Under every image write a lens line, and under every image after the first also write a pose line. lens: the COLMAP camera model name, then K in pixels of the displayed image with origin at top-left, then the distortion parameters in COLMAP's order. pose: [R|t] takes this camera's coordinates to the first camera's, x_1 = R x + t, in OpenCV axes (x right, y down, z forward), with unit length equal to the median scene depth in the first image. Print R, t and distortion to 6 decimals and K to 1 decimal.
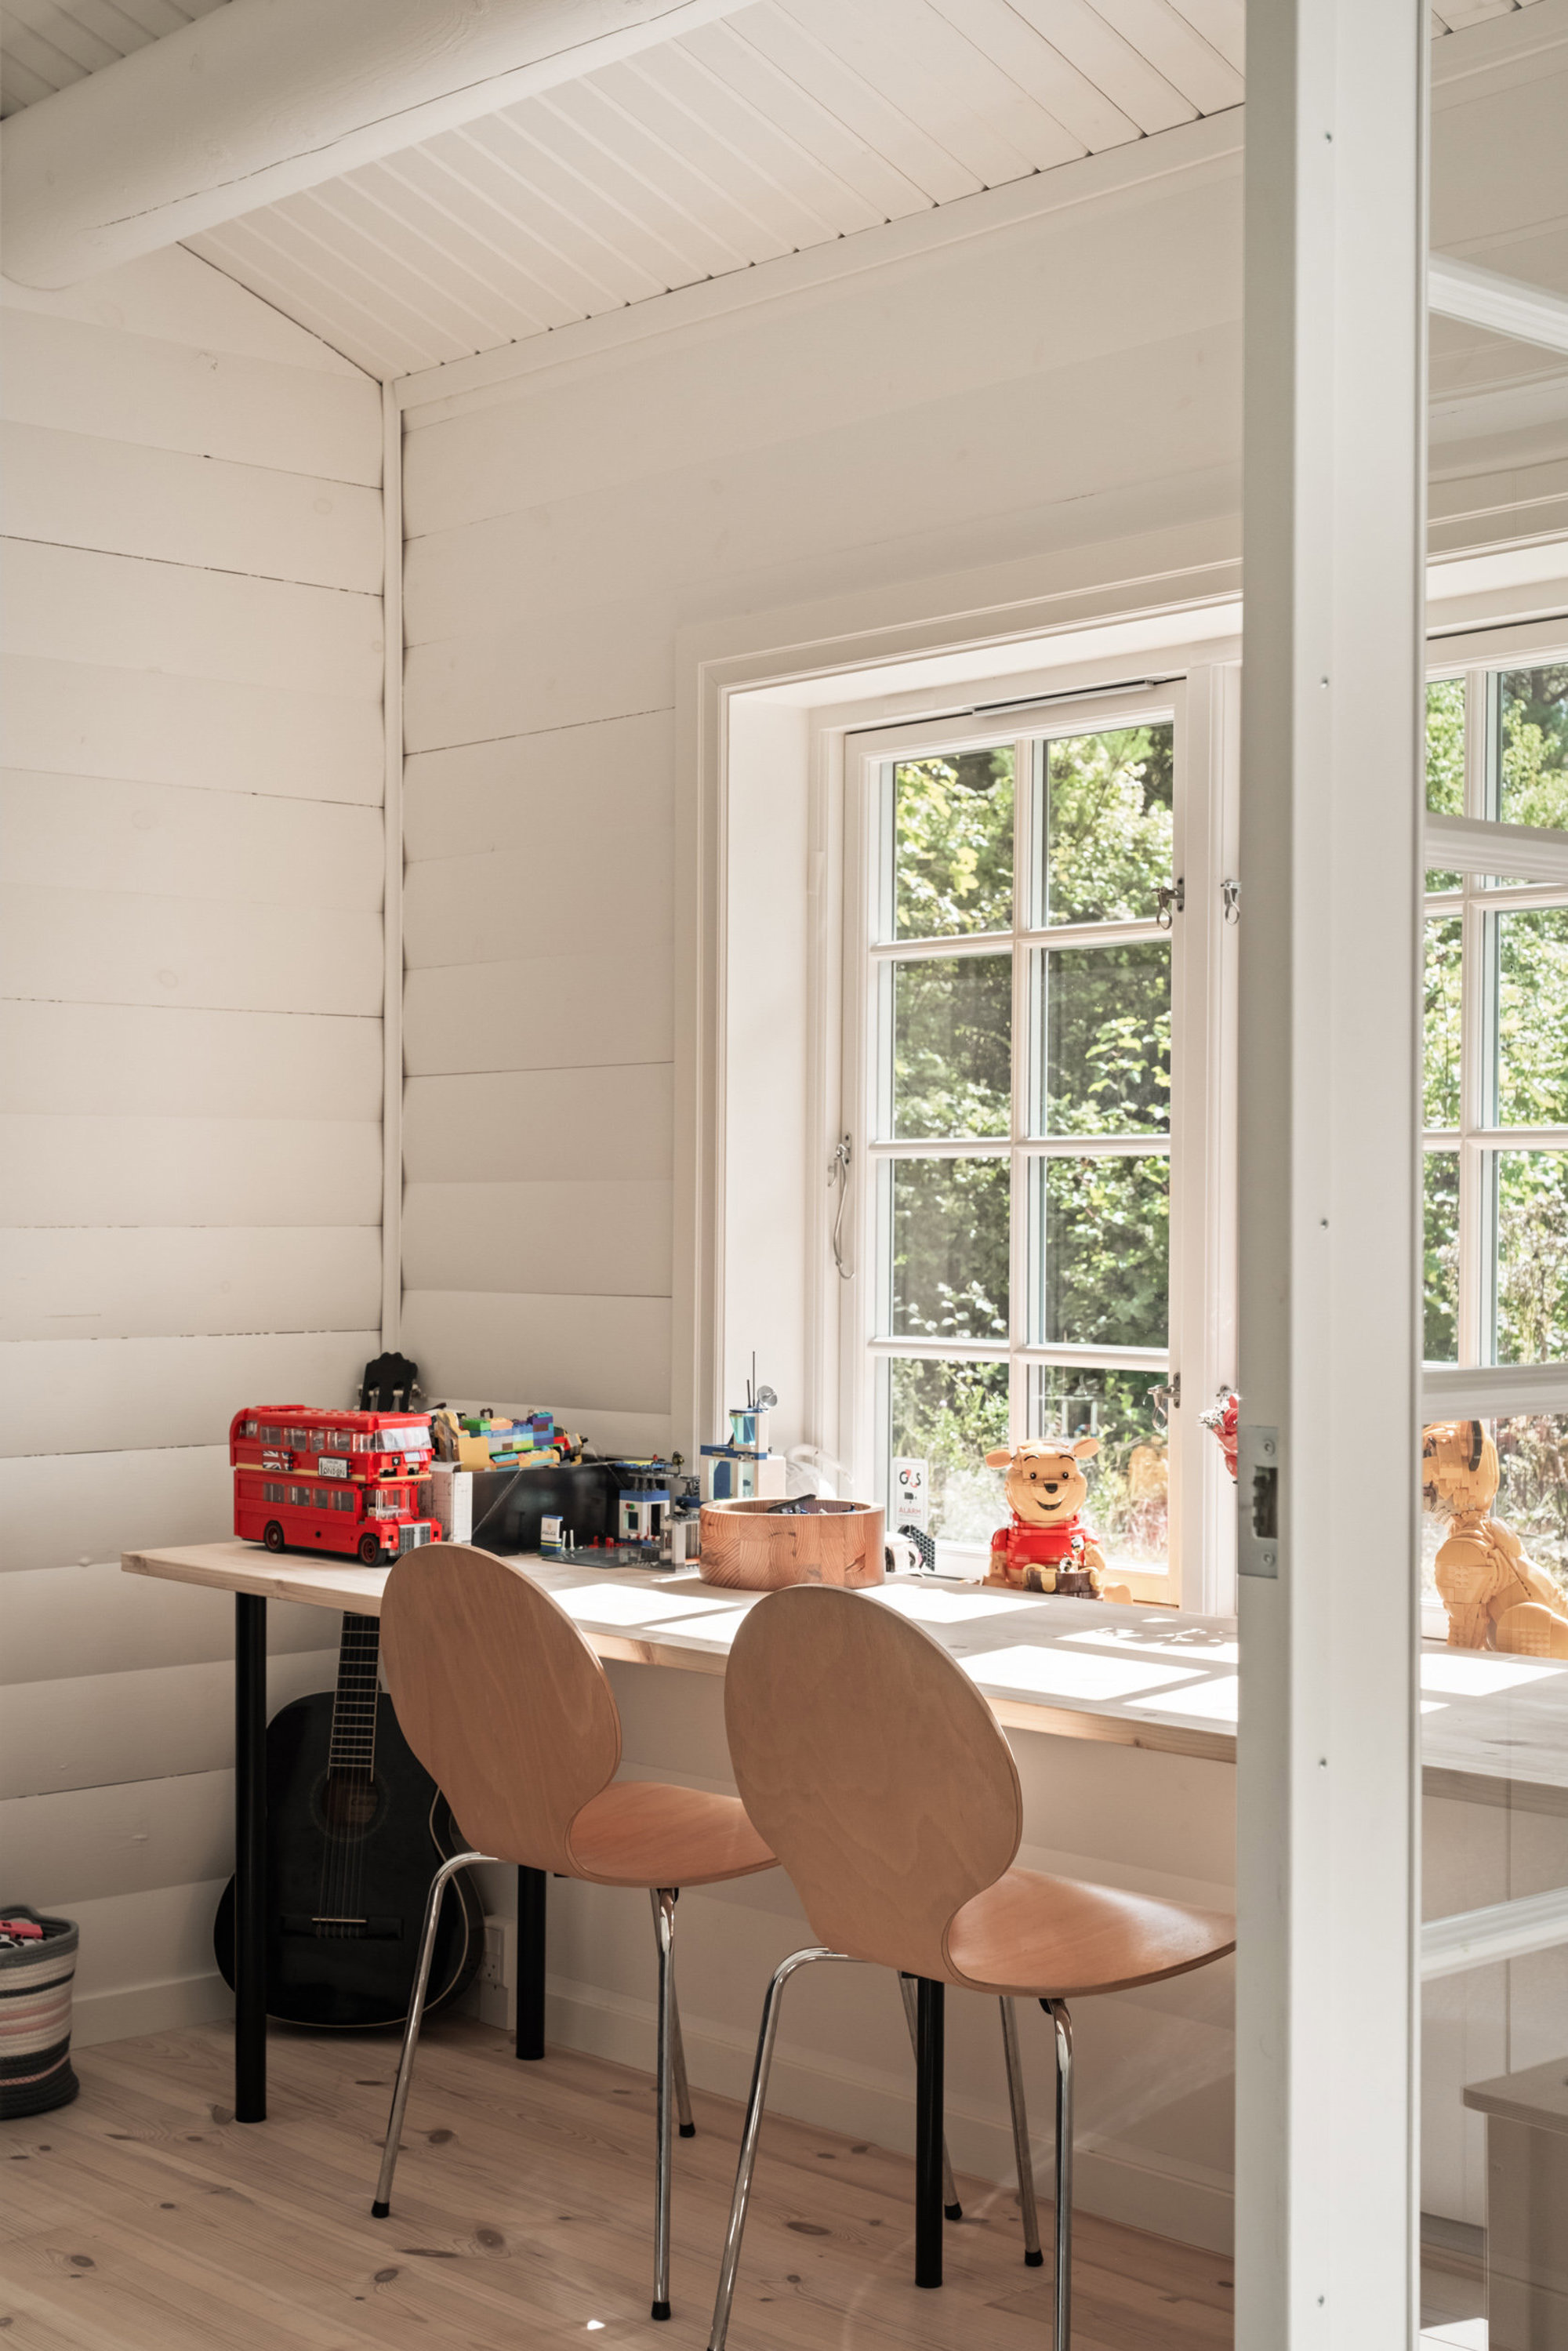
lens RADIAL K [[3157.3, 0, 784.0], [0, 3157.3, 1175.5], [0, 0, 1]] dist [0.003480, -0.003645]
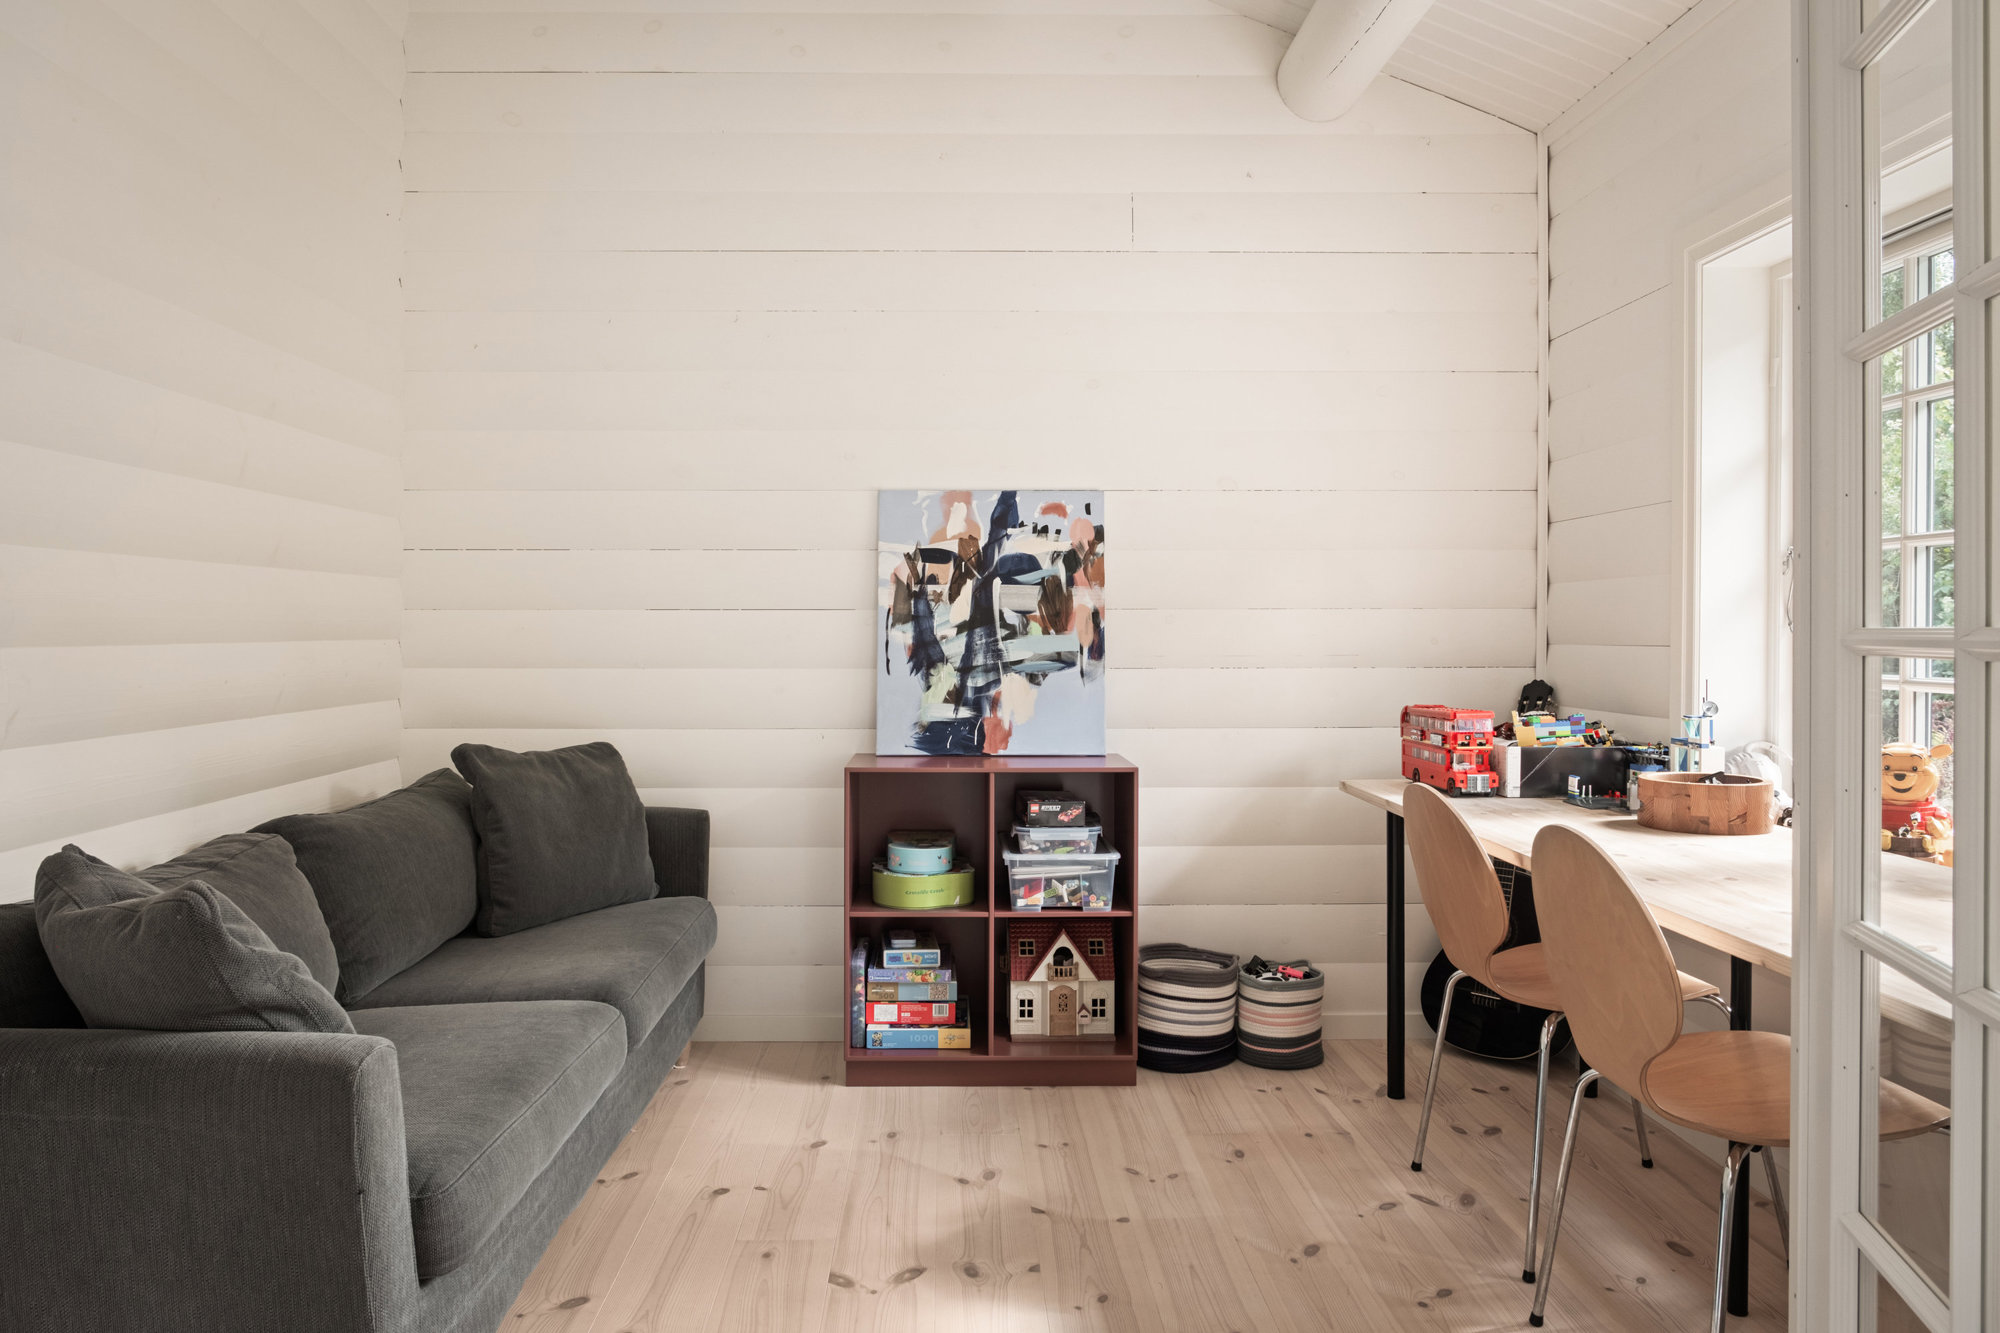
lens RADIAL K [[1360.1, 0, 995.5], [0, 1360.1, 637.6], [0, 0, 1]] dist [-0.021336, 0.003045]
pose [[0.744447, -0.002442, -0.667677, 0.179871], [0.010637, 0.999910, 0.008203, 0.026481], [0.667596, -0.013209, 0.744406, 0.272219]]
